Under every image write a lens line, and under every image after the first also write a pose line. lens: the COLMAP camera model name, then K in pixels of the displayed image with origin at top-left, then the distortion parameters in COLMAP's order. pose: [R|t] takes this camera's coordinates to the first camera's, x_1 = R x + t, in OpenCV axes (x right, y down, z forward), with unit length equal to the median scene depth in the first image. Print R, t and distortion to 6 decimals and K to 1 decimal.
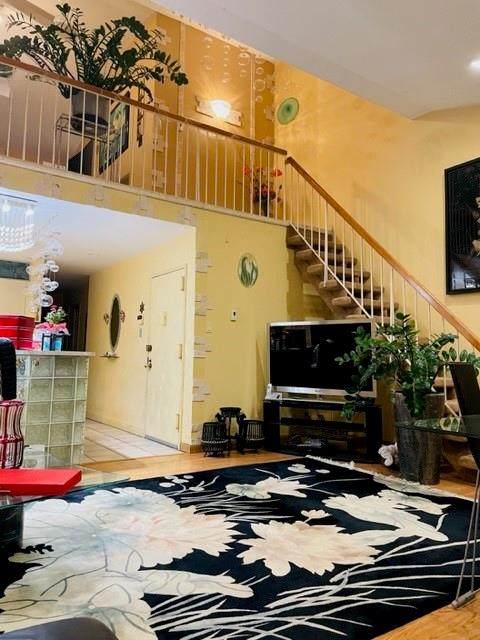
lens RADIAL K [[482.8, 0, 240.2], [0, 482.8, 315.6], [0, 0, 1]] dist [0.091361, -0.128413]
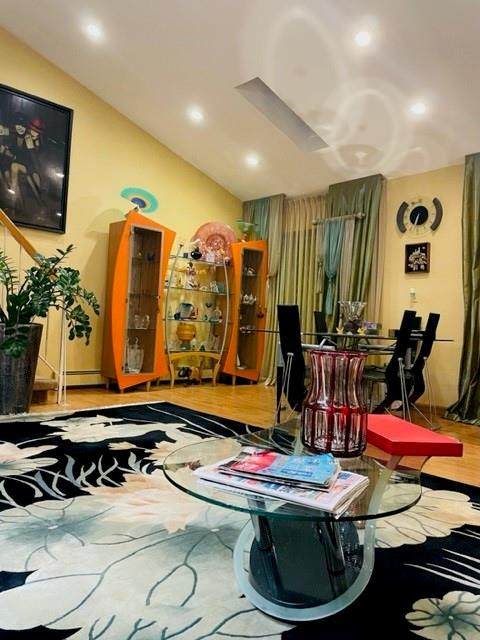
lens RADIAL K [[482.8, 0, 240.2], [0, 482.8, 315.6], [0, 0, 1]] dist [0.091361, -0.128413]
pose [[-0.148145, -0.011058, 0.988904, -1.087292], [-0.144389, 0.989465, -0.010566, 0.151601], [-0.978369, -0.144352, -0.148181, 1.202043]]
